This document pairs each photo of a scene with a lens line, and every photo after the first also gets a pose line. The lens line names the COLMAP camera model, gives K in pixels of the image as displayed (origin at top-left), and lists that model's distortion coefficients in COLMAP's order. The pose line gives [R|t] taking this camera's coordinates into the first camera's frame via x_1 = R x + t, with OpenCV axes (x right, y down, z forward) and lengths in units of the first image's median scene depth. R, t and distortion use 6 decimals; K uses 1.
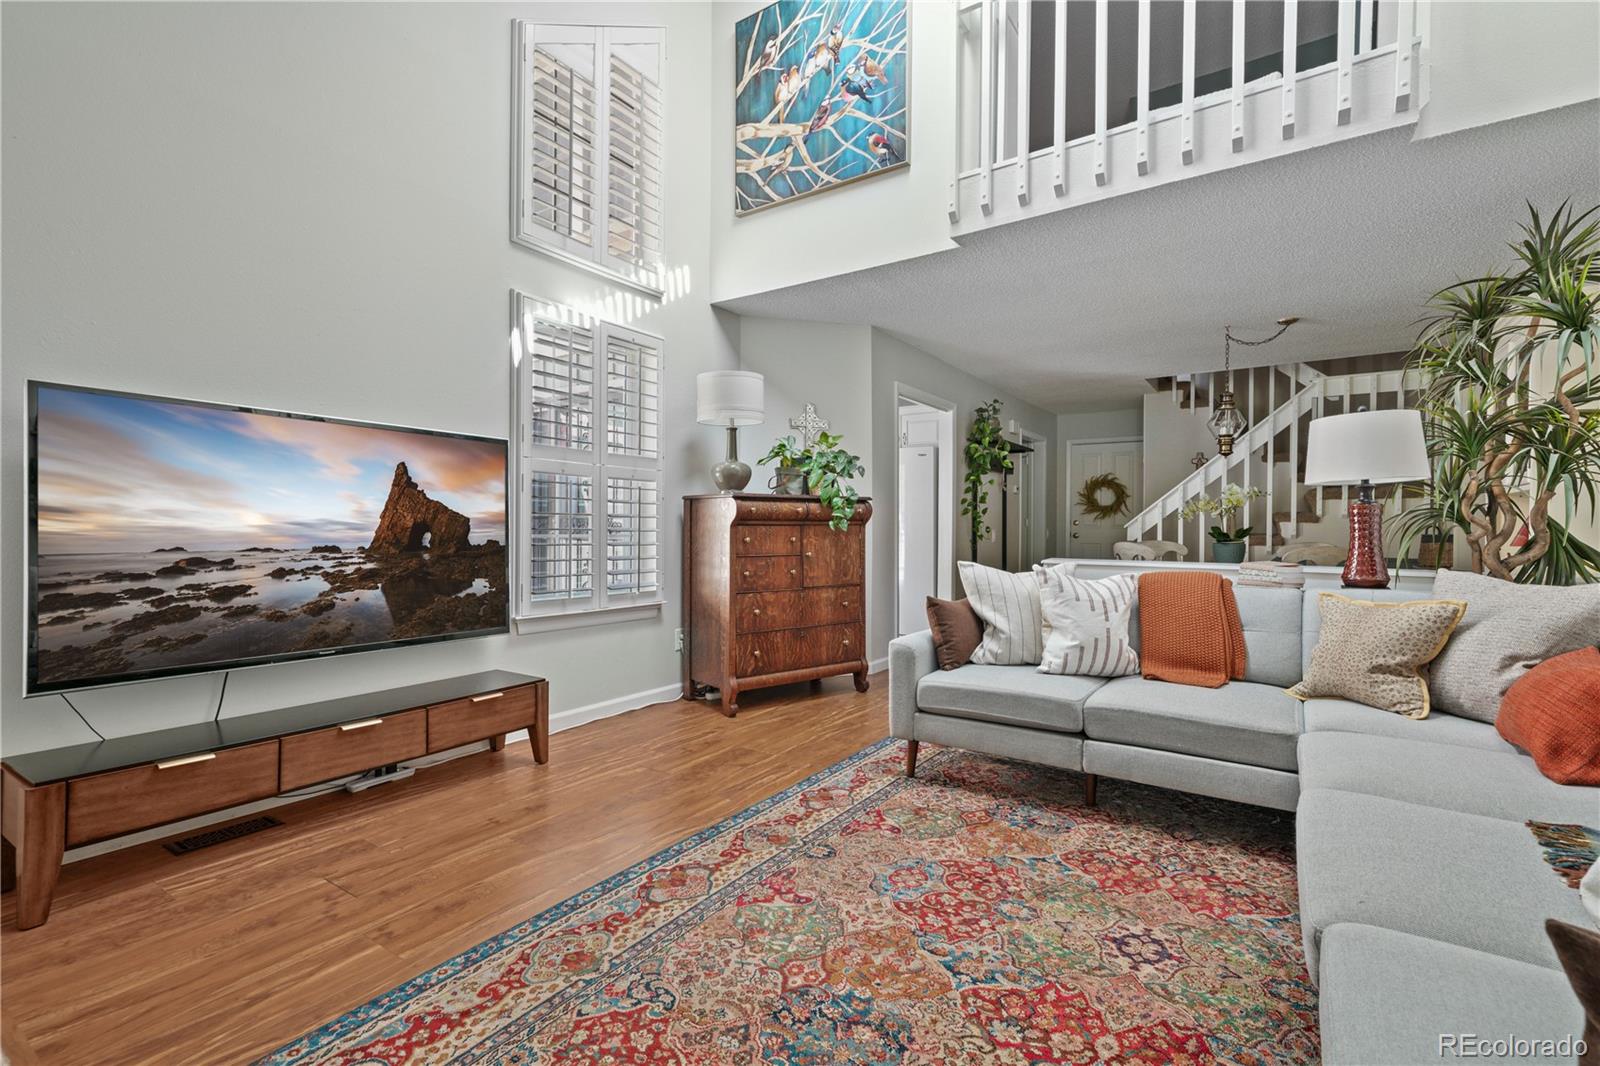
lens RADIAL K [[728.0, 0, 817.5], [0, 728.0, 537.6], [0, 0, 1]] dist [0.006922, 0.002065]
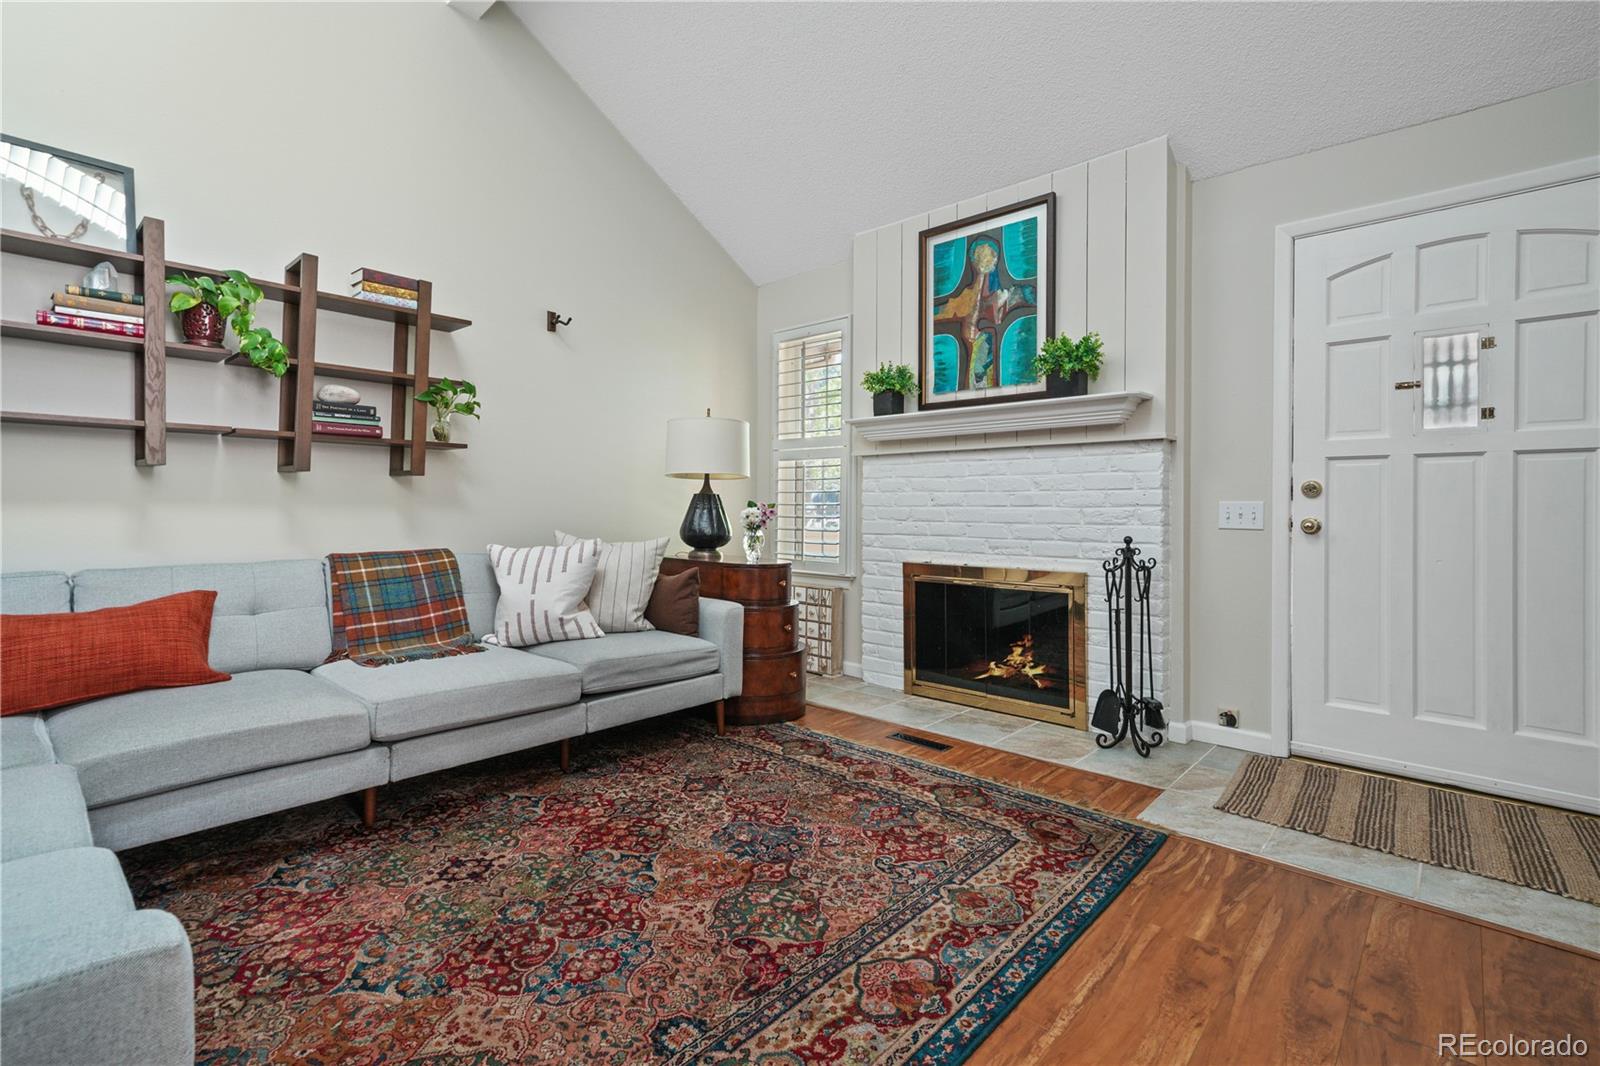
lens RADIAL K [[728.0, 0, 798.4], [0, 728.0, 504.9], [0, 0, 1]] dist [0.006922, 0.002065]
pose [[-0.984680, -0.013863, 0.173817, -0.173005], [-0.012307, 0.999874, 0.010031, -0.009033], [-0.173934, 0.007738, -0.984727, 1.431224]]
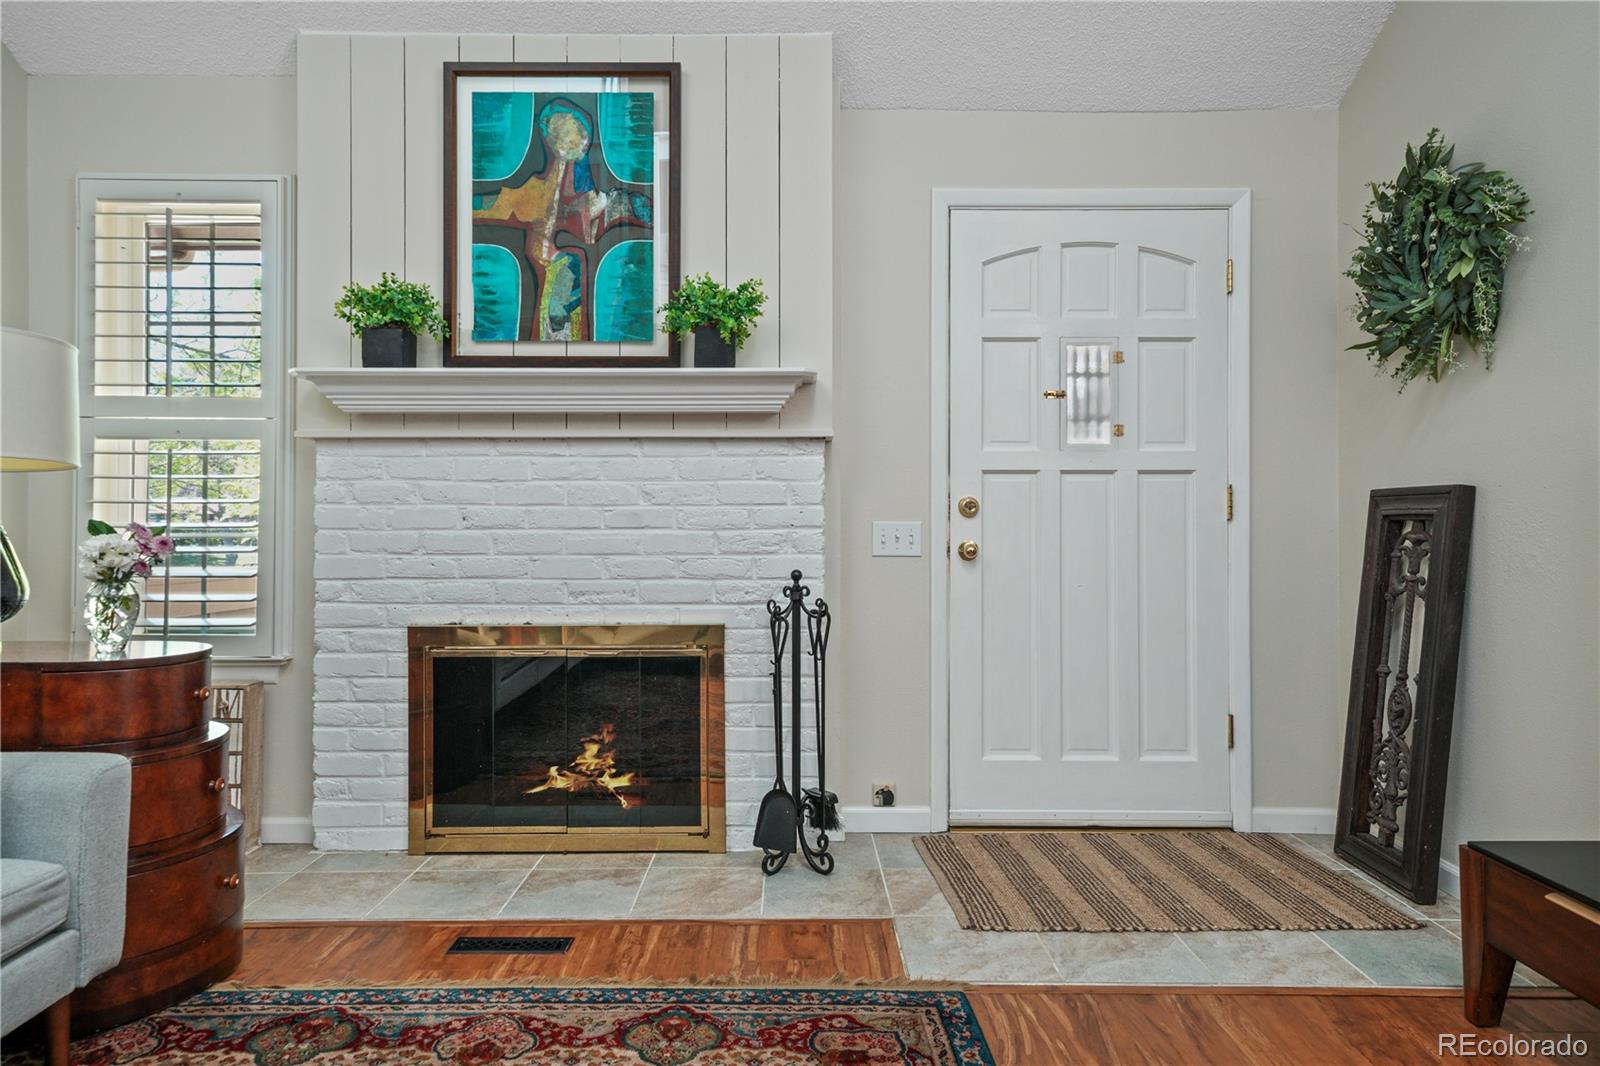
lens RADIAL K [[949.0, 0, 793.6], [0, 949.0, 510.1], [0, 0, 1]] dist [0.021848, 0.006088]
pose [[-0.844272, -0.018466, -0.535597, 0.108963], [-0.014665, 0.999828, -0.011355, -0.010312], [0.535714, -0.001732, -0.844398, 1.101893]]
